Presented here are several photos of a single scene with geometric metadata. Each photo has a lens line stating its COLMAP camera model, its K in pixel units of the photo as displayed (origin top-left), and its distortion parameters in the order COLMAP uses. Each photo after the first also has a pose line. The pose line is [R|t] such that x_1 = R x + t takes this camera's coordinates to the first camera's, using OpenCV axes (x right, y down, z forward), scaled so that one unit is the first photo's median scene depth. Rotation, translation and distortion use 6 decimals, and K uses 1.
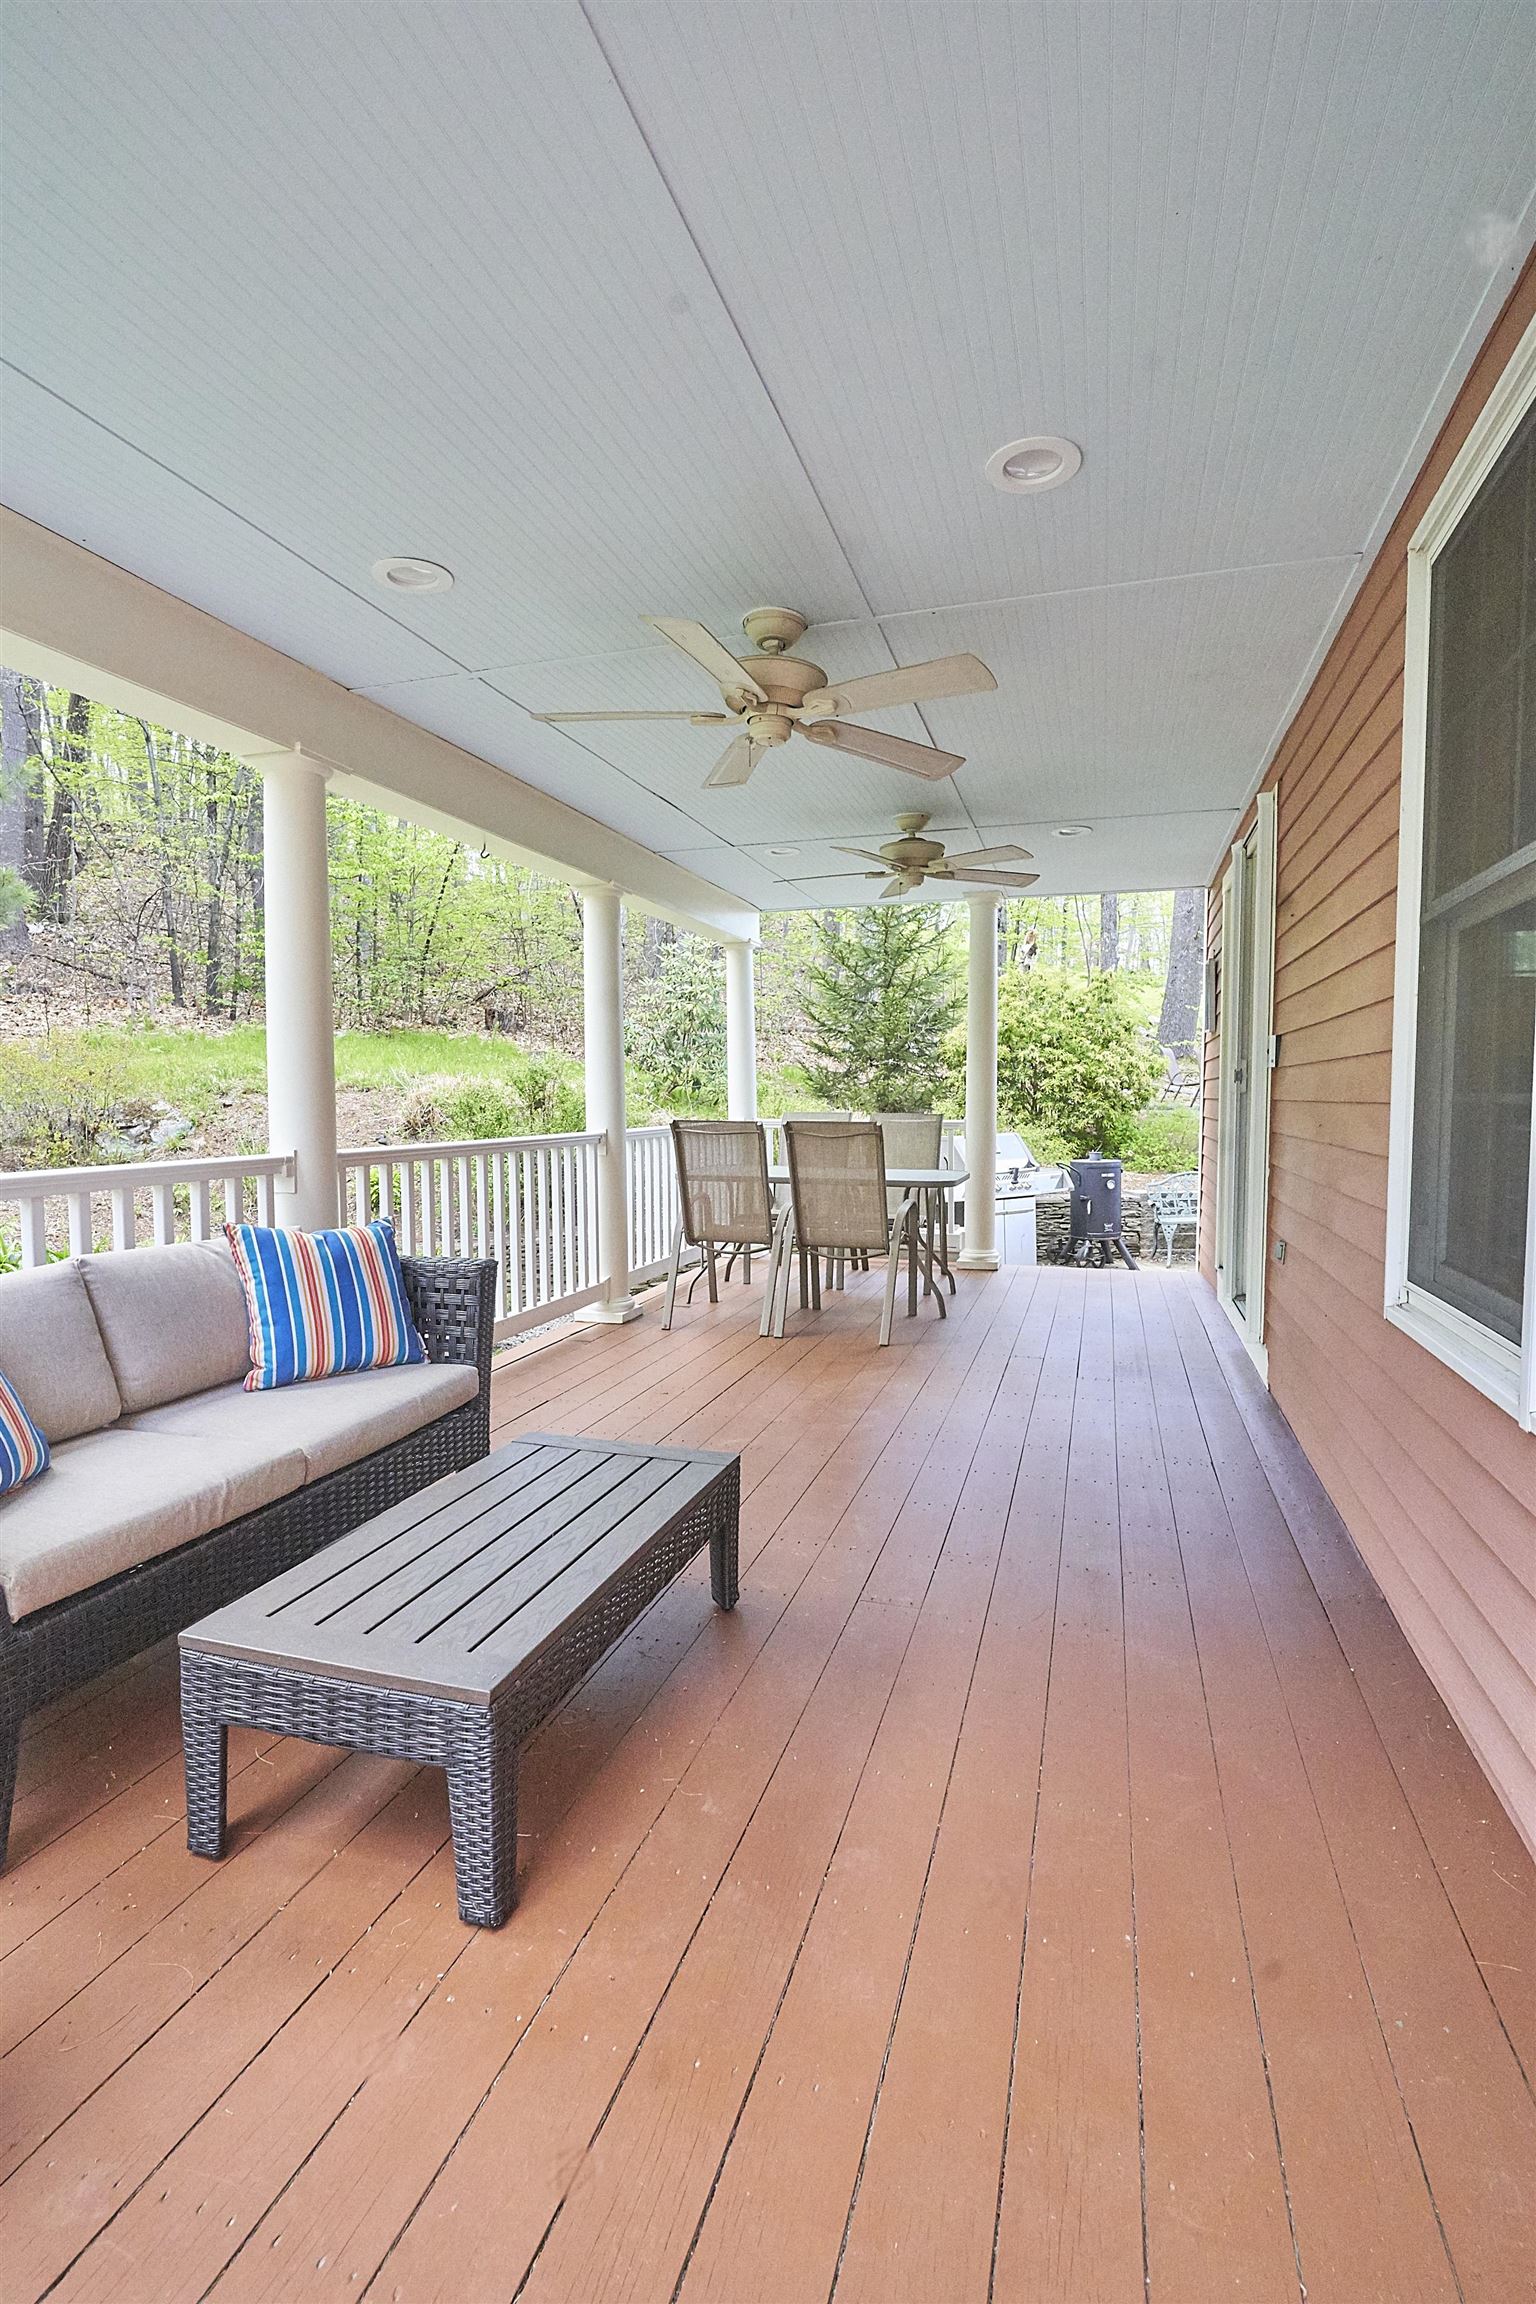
lens RADIAL K [[1110.0, 0, 757.4], [0, 1110.0, 1157.3], [0, 0, 1]] dist [0.000809, 0.000004]
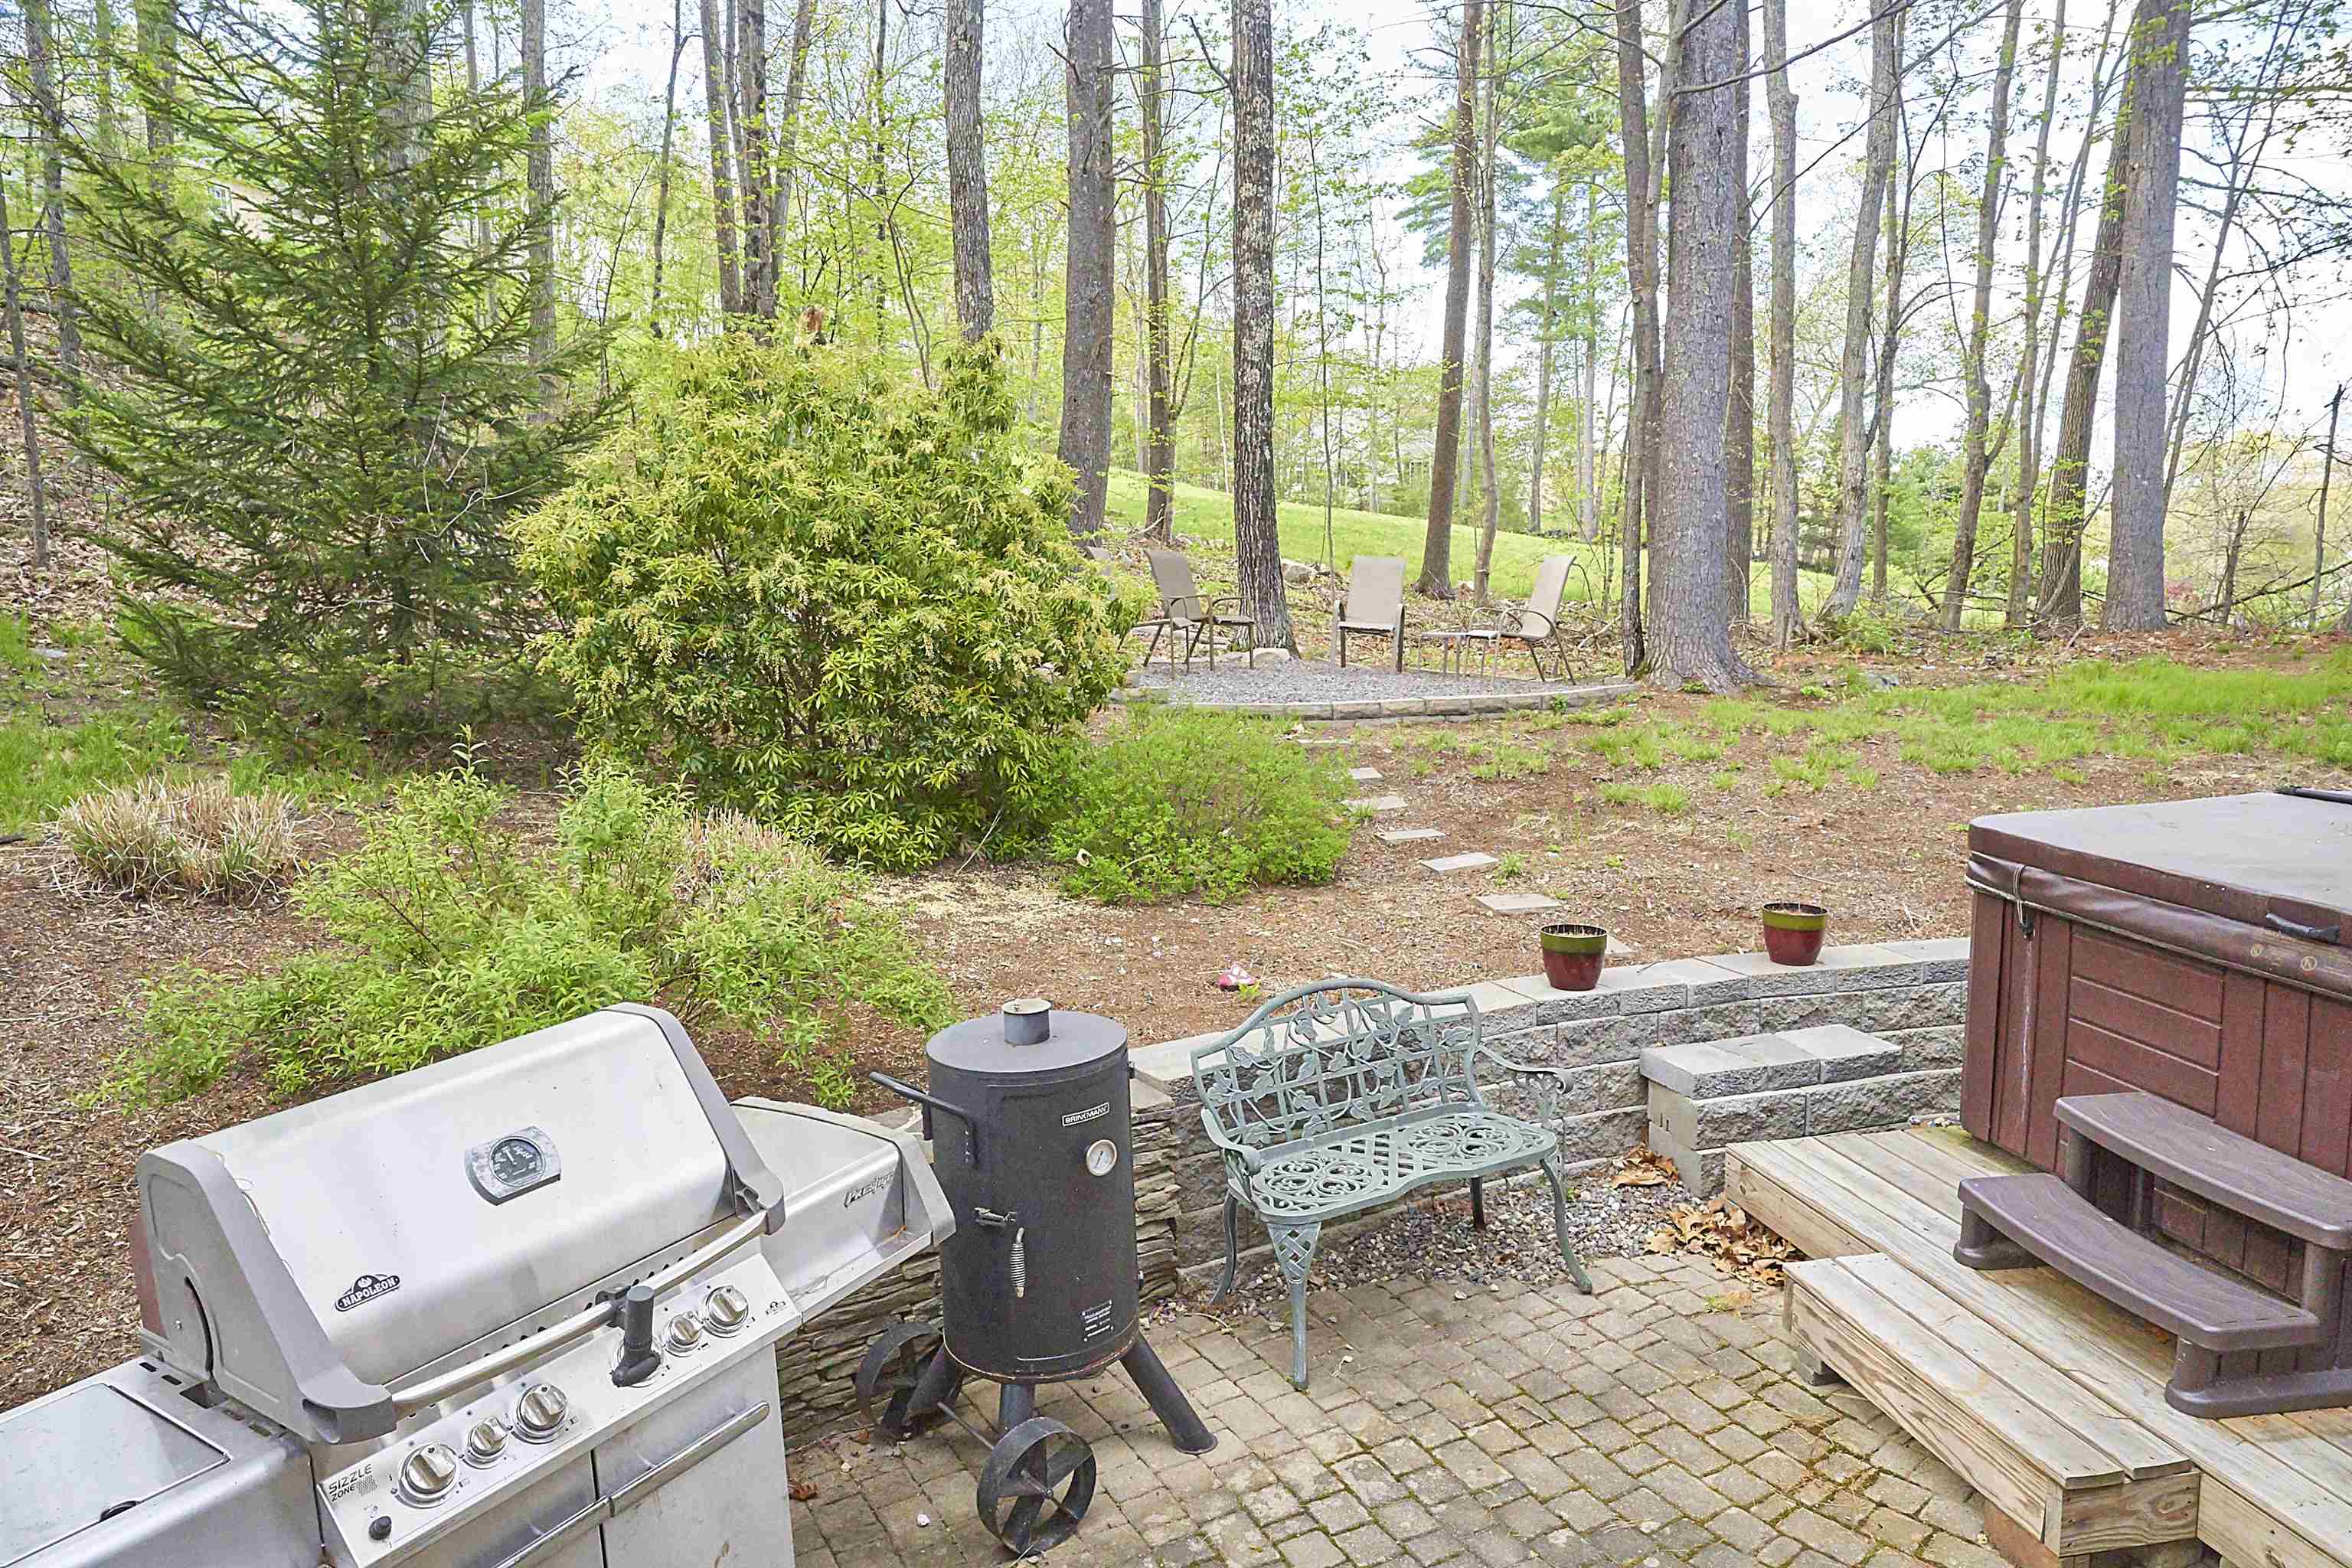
lens RADIAL K [[1473.7, 0, 1175.0], [0, 1473.7, 792.1], [0, 0, 1]] dist [0.001318, 0.000341]
pose [[0.897815, -0.079766, 0.433089, 0.154527], [0.046219, 0.995095, 0.087463, -0.062471], [-0.437942, -0.058508, 0.897097, 0.546862]]
